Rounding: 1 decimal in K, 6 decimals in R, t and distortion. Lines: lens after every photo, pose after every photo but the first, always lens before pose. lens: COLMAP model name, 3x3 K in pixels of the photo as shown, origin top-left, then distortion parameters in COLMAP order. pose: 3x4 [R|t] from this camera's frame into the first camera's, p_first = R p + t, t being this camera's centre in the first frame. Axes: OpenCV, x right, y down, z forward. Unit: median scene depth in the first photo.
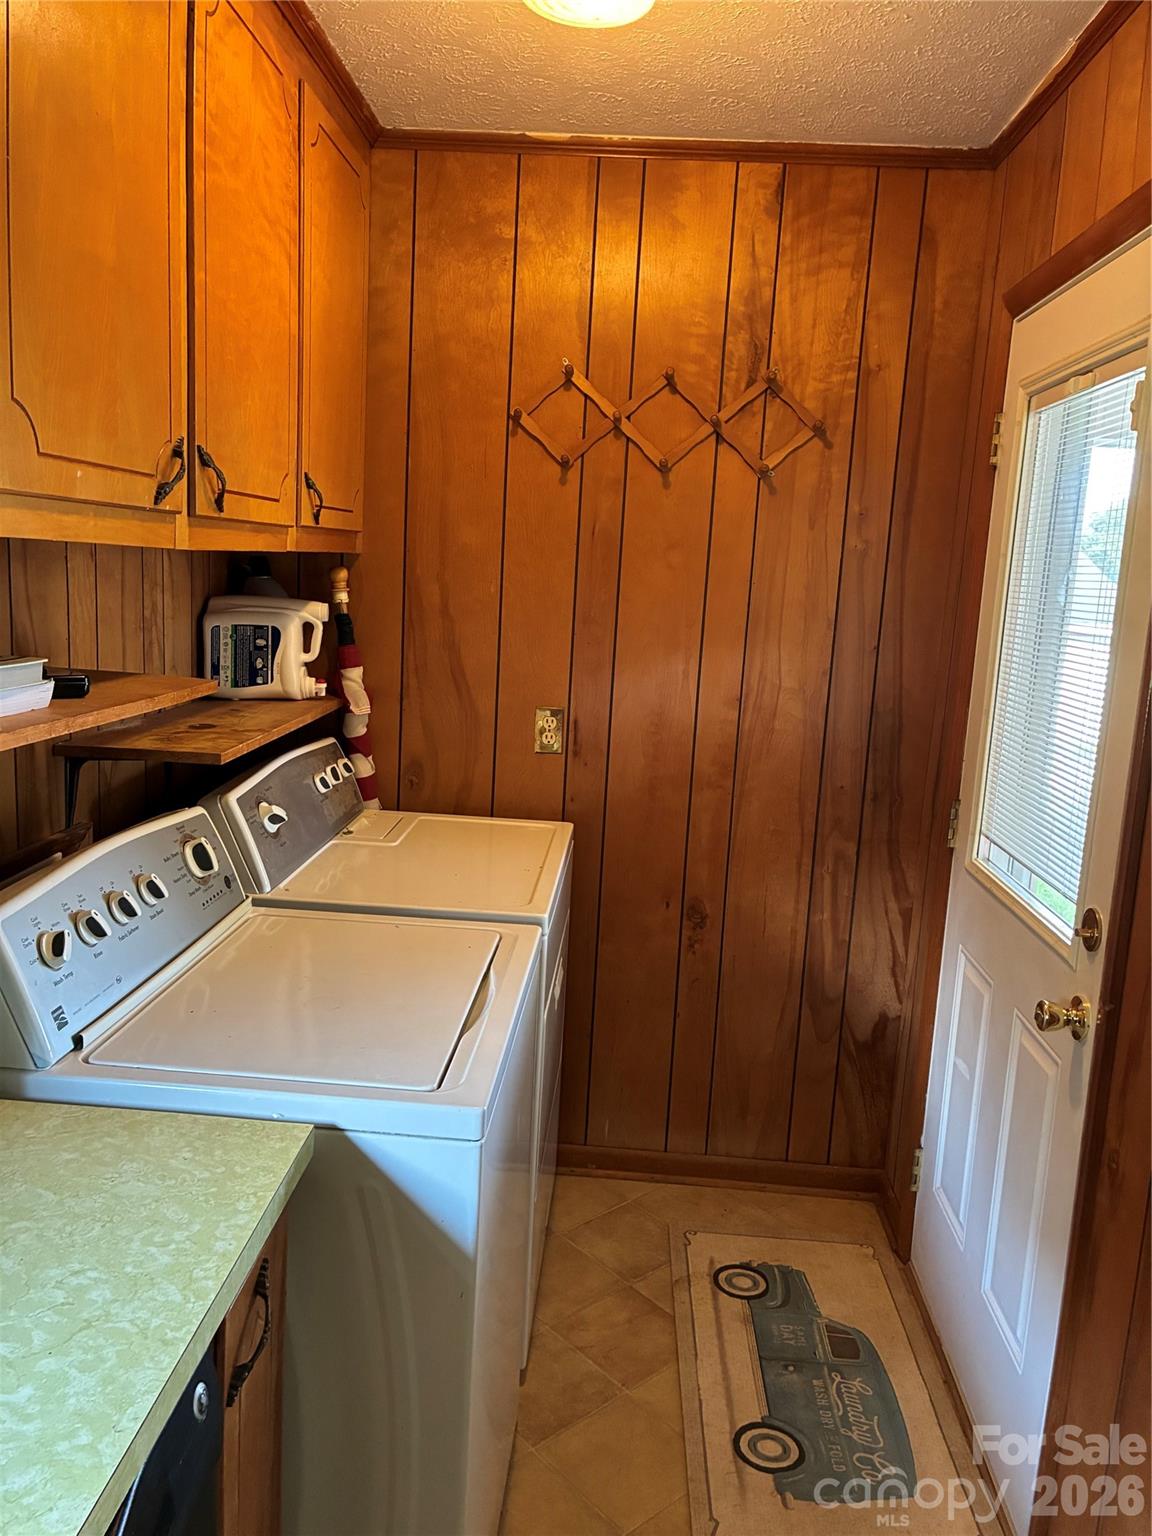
lens RADIAL K [[1173.6, 0, 576.0], [0, 1173.6, 768.0], [0, 0, 1]] dist [0.003944, 0.001907]
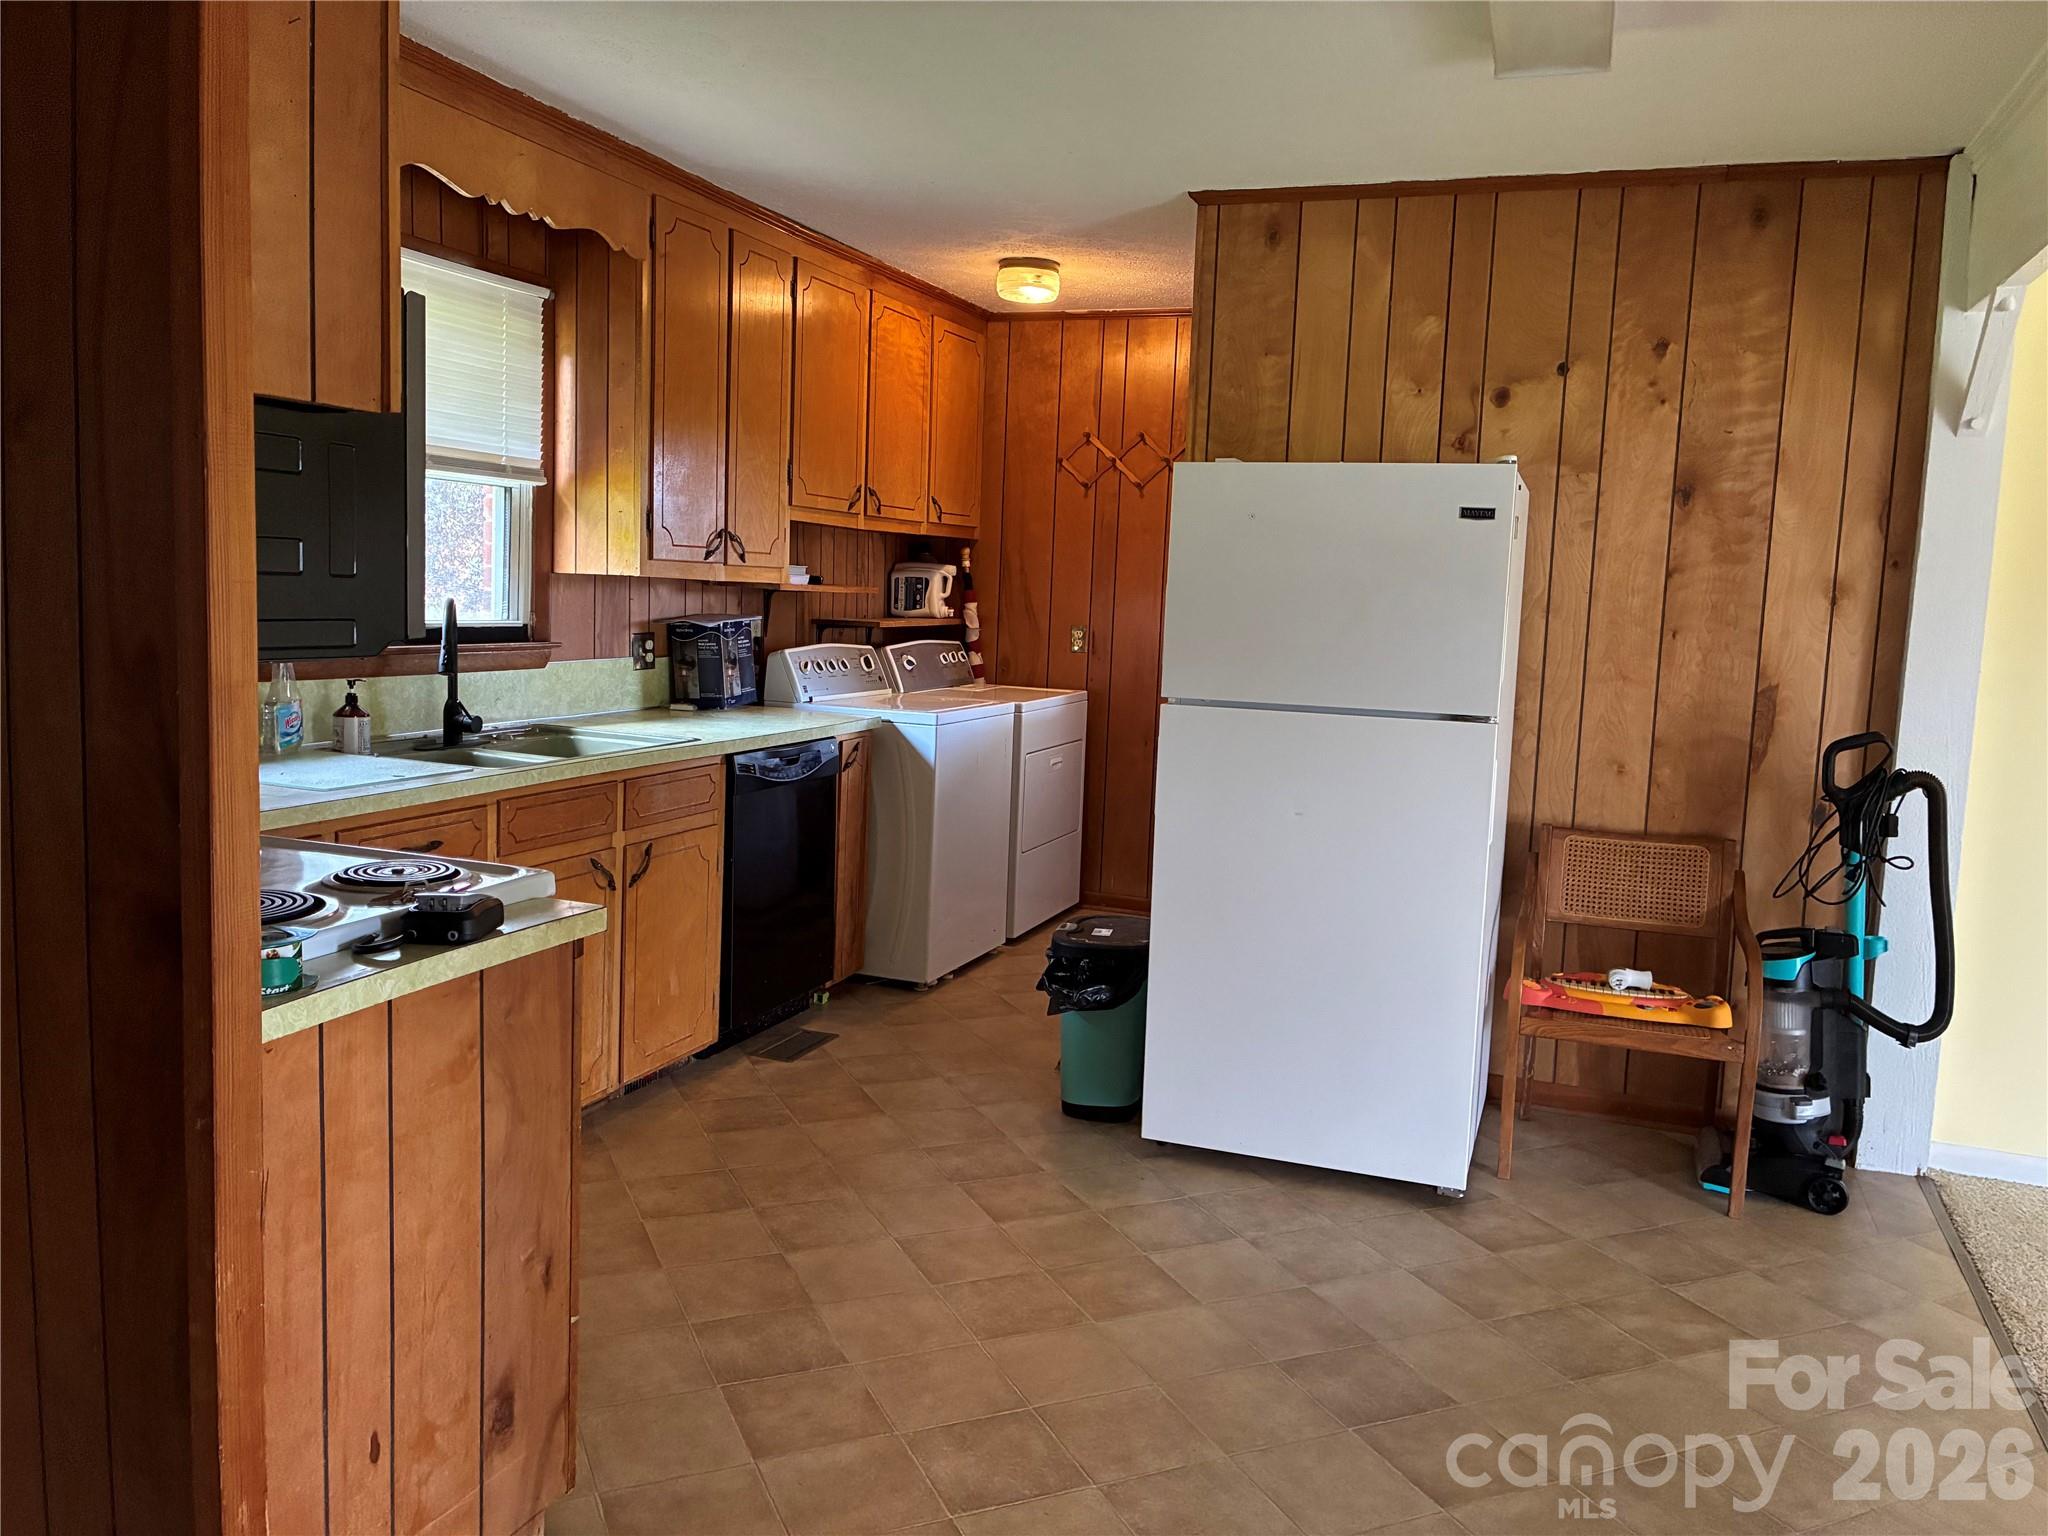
lens RADIAL K [[1542.7, 0, 1023.0], [0, 1542.7, 755.5], [0, 0, 1]] dist [0.057975, -0.073305]
pose [[0.953431, 0.016649, -0.301151, 0.621709], [-0.039137, 0.996863, -0.068797, 0.318032], [0.299061, 0.077379, 0.951092, -1.244468]]
